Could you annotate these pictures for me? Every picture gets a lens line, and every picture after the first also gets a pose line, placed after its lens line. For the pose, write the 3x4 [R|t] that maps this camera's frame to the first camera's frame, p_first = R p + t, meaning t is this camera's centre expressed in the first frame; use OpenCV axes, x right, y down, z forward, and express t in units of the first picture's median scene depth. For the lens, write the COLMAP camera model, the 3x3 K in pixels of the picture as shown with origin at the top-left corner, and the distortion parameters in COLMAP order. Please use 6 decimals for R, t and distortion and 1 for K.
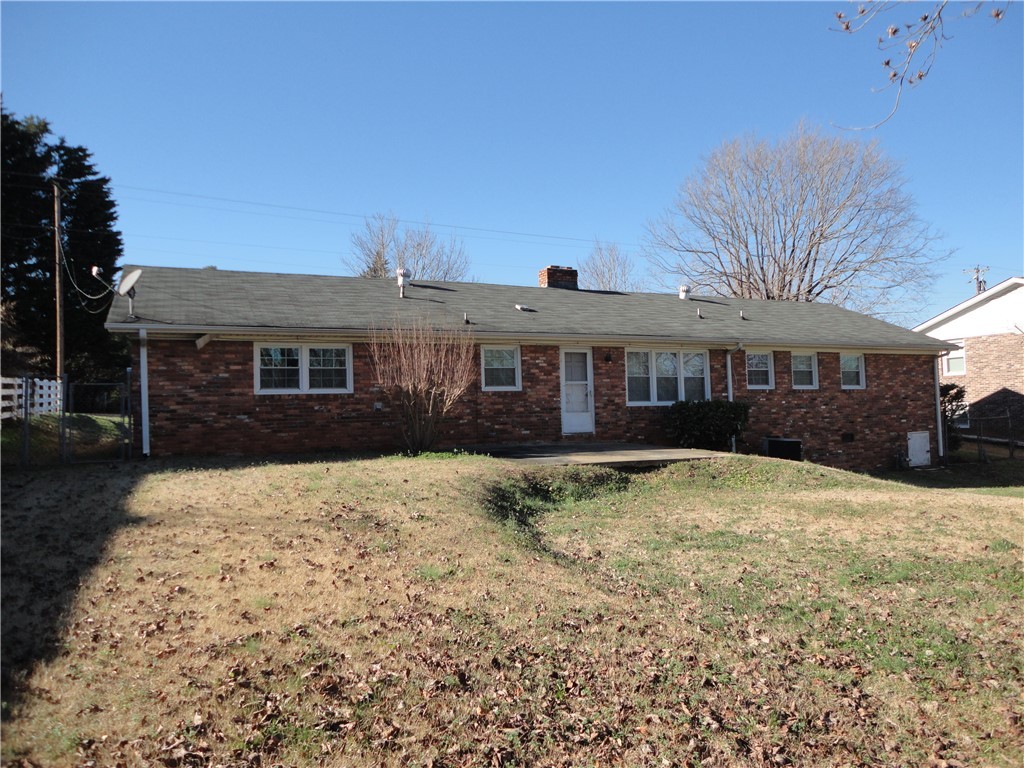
lens RADIAL K [[793.4, 0, 512.0], [0, 793.4, 384.0], [0, 0, 1]] dist [-0.035666, -0.001268]
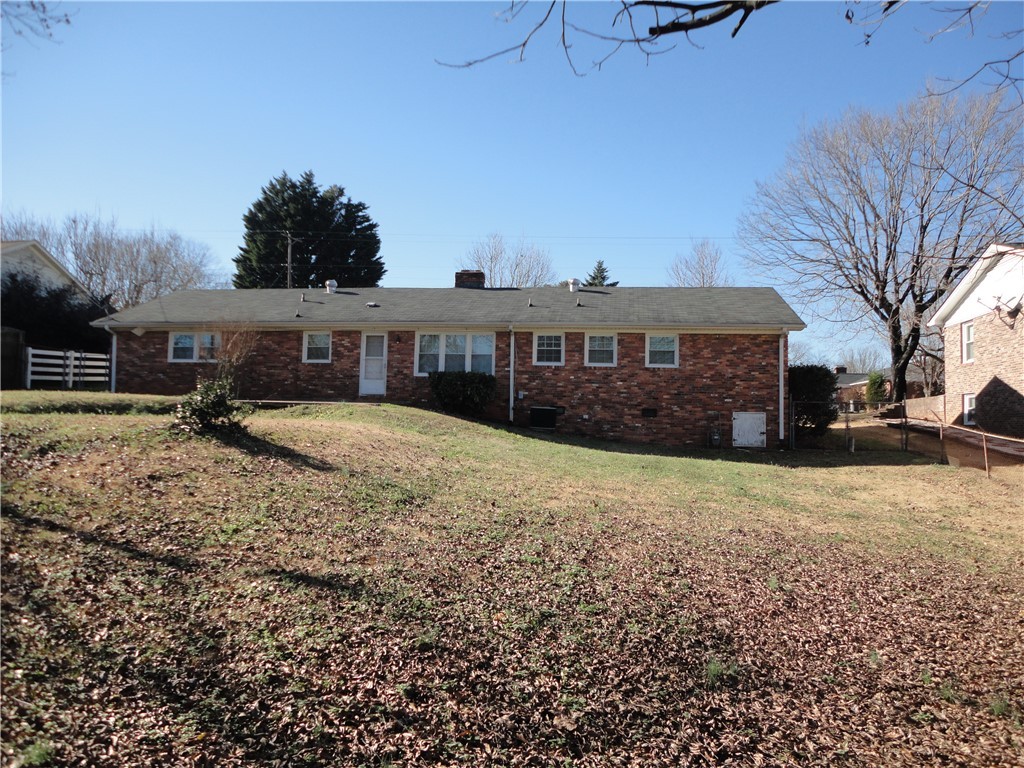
lens RADIAL K [[793.4, 0, 512.0], [0, 793.4, 384.0], [0, 0, 1]] dist [-0.035666, -0.001268]
pose [[0.823884, 0.012602, -0.566619, 0.902598], [-0.020255, 0.999769, -0.007216, 0.041735], [0.566397, 0.017422, 0.823948, 0.013225]]
